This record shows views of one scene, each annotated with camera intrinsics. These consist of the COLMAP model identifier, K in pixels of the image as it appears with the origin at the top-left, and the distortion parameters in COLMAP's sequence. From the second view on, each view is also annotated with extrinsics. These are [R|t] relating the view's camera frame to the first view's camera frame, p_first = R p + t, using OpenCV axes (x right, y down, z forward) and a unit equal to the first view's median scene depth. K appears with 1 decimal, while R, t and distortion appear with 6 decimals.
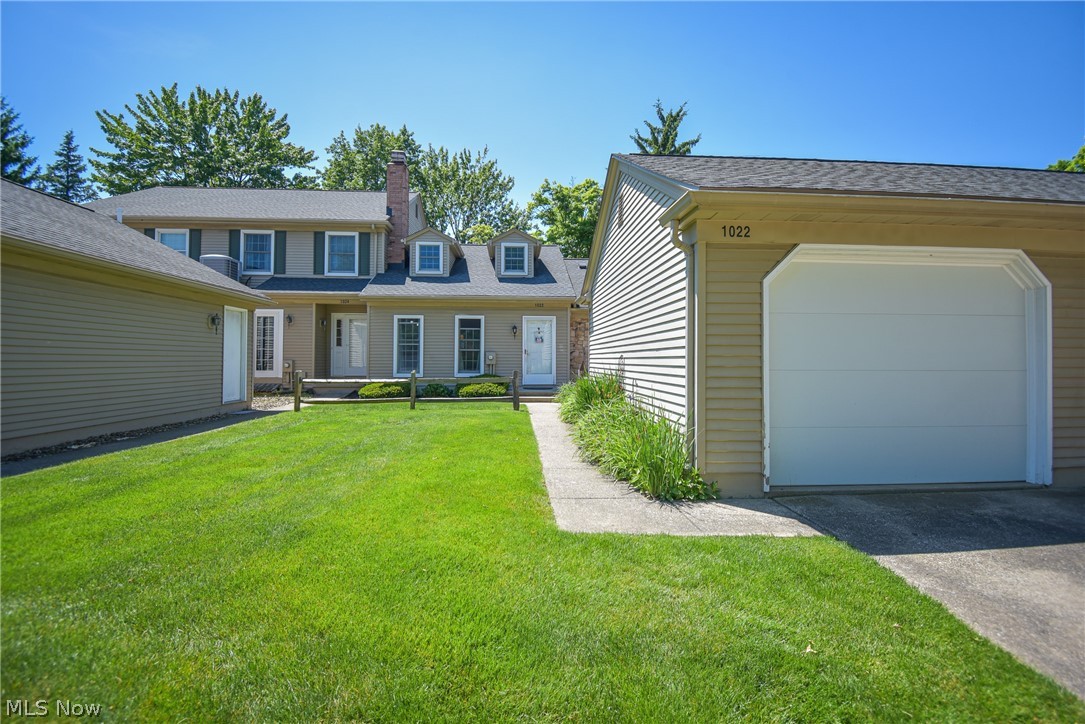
lens RADIAL K [[442.2, 0, 547.6], [0, 442.2, 370.4], [0, 0, 1]] dist [0.002816, -0.017462]
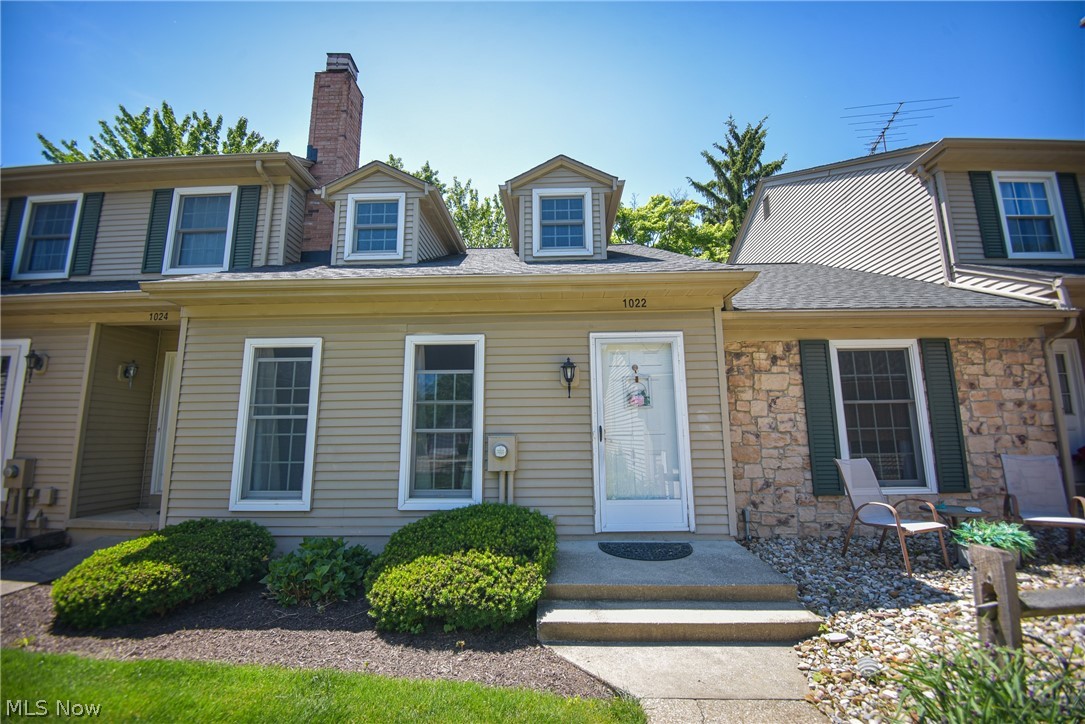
lens RADIAL K [[442.2, 0, 547.6], [0, 442.2, 370.4], [0, 0, 1]] dist [0.002816, -0.017462]
pose [[0.994915, -0.028174, -0.096696, -0.051933], [0.011259, 0.985171, -0.171204, -0.029389], [0.100086, 0.169245, 0.980479, 0.598055]]
